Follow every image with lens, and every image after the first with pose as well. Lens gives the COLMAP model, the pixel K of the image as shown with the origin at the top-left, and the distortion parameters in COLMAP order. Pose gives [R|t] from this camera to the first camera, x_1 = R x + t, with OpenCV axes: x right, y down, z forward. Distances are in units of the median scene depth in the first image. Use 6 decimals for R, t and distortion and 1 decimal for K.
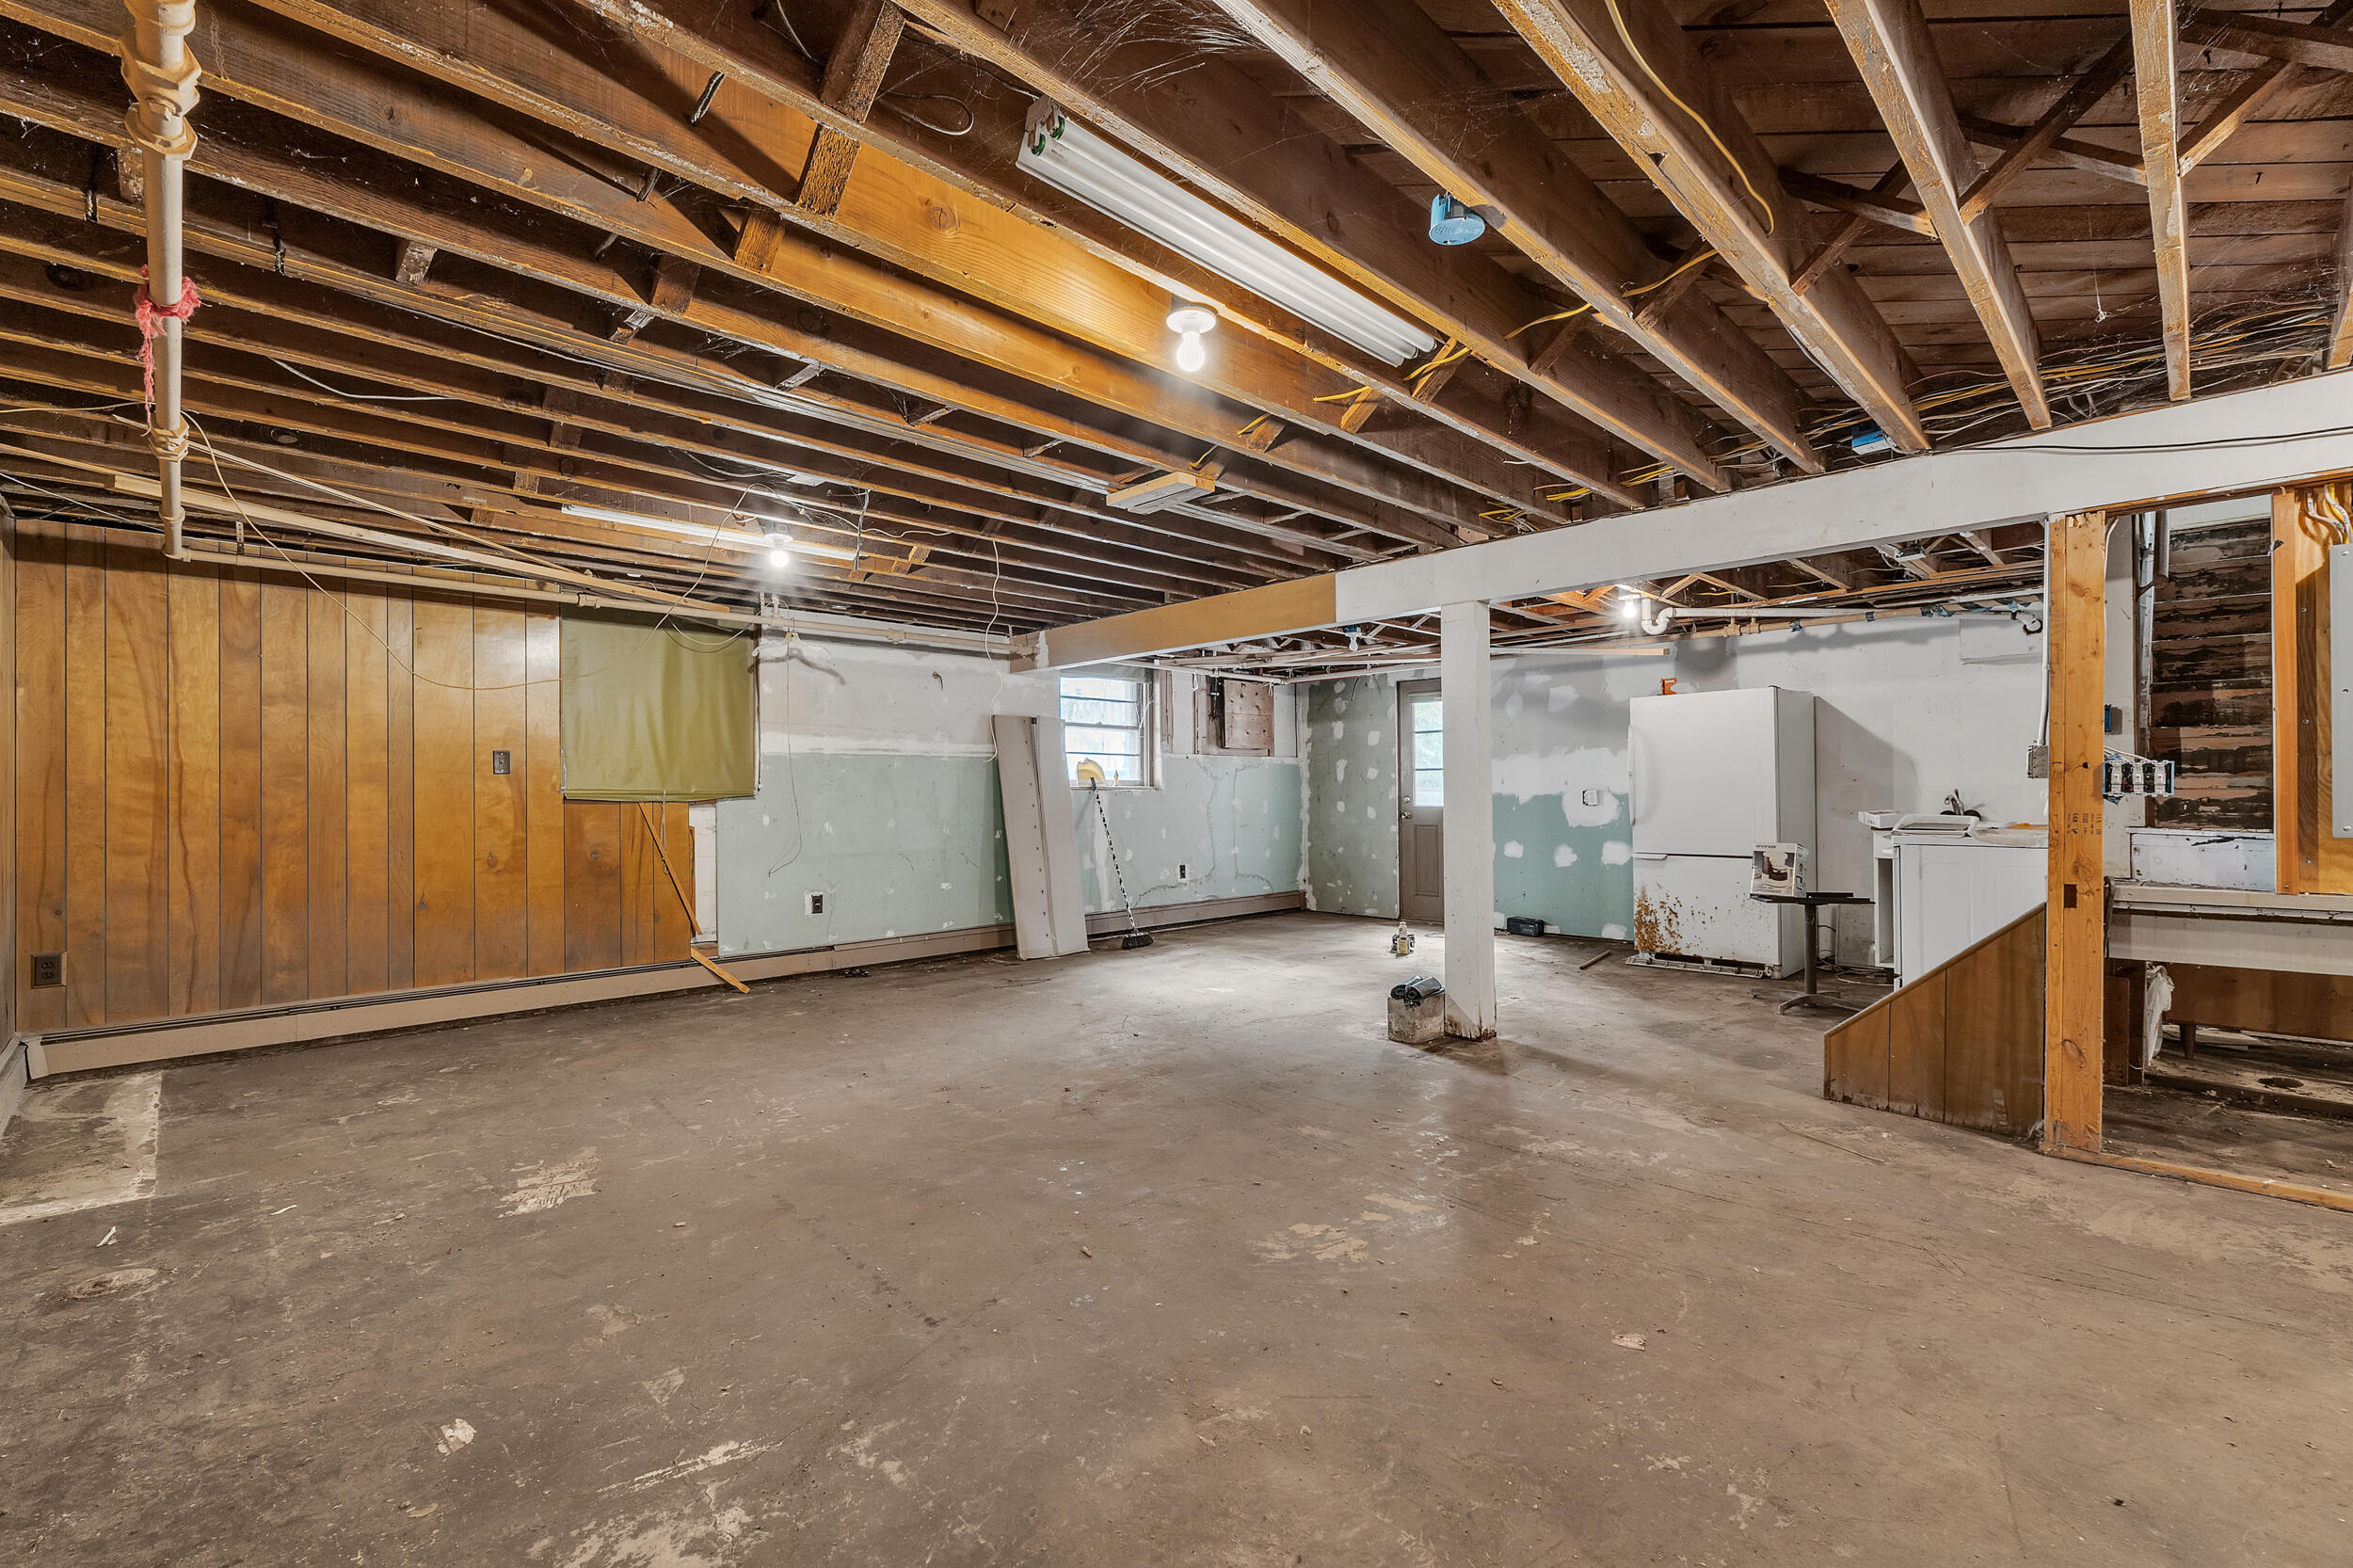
lens RADIAL K [[1015.6, 0, 1222.6], [0, 1015.6, 786.7], [0, 0, 1]] dist [0.004279, 0.000148]
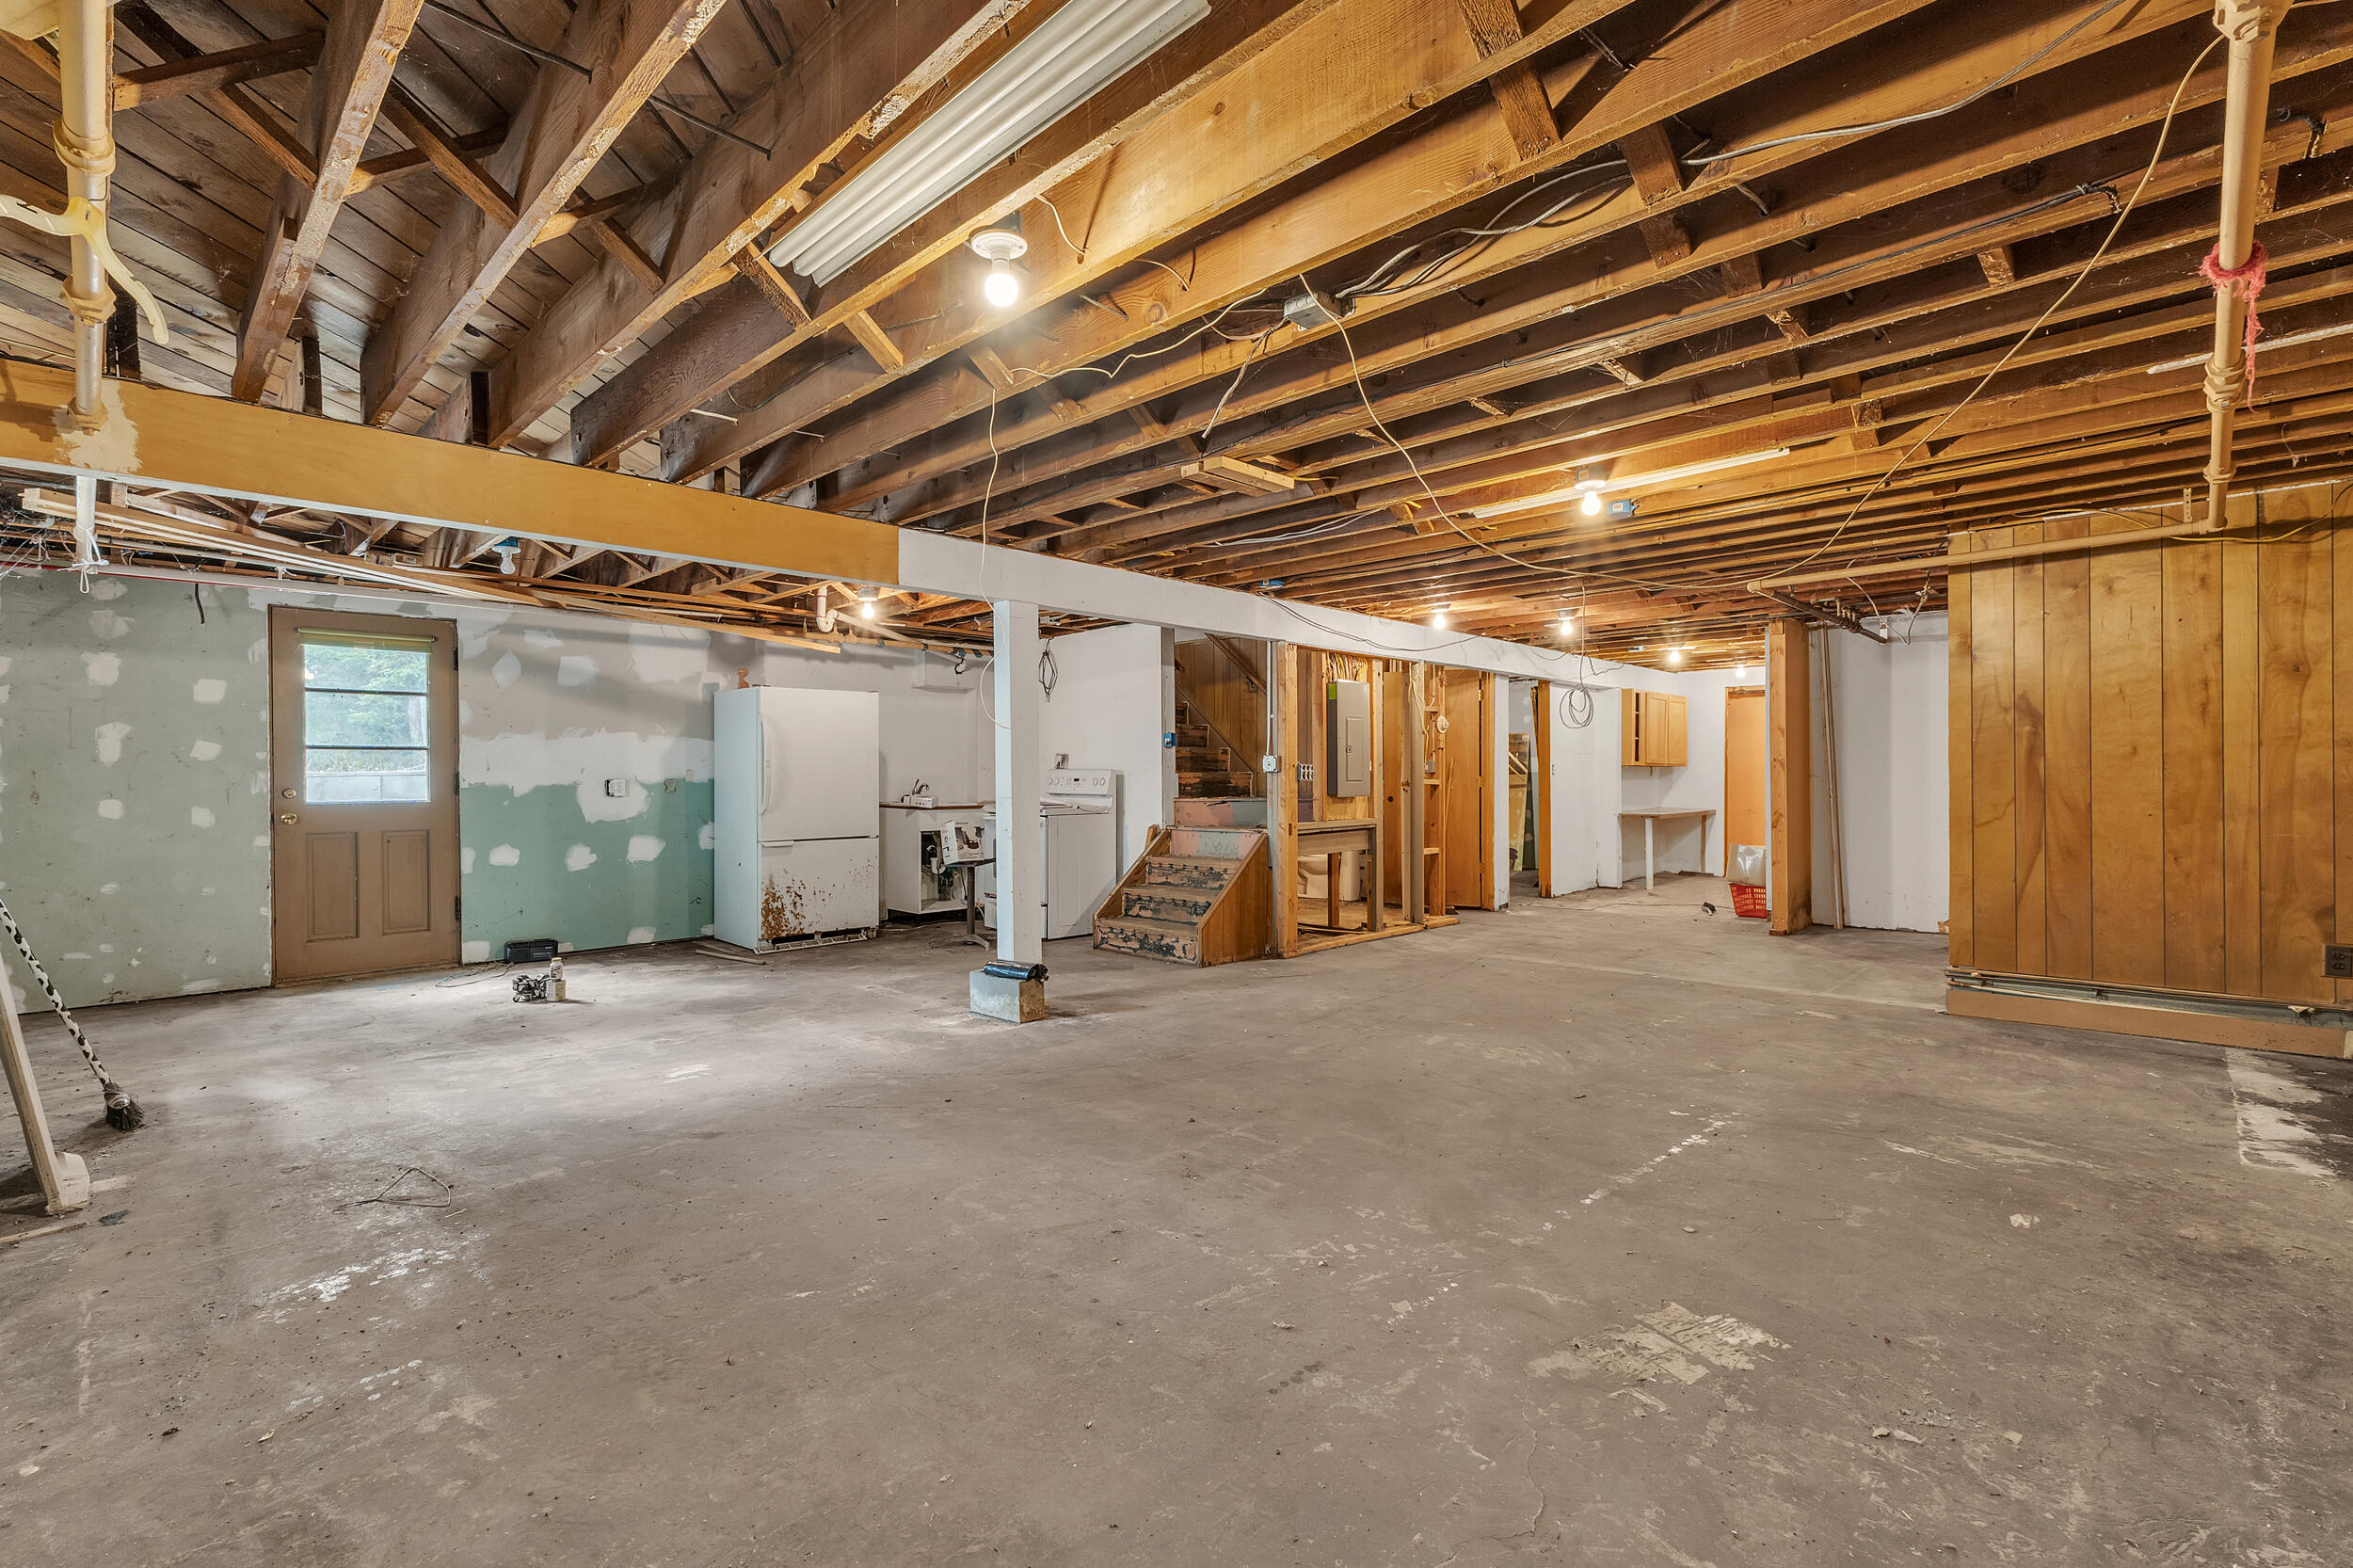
lens RADIAL K [[1015.6, 0, 1174.1], [0, 1015.6, 782.5], [0, 0, 1]] dist [0.004279, 0.000148]
pose [[0.013331, 0.001332, 0.999910, -1.185372], [-0.001715, 0.999998, -0.001309, 0.014554], [-0.999910, -0.001697, 0.013333, 1.172113]]
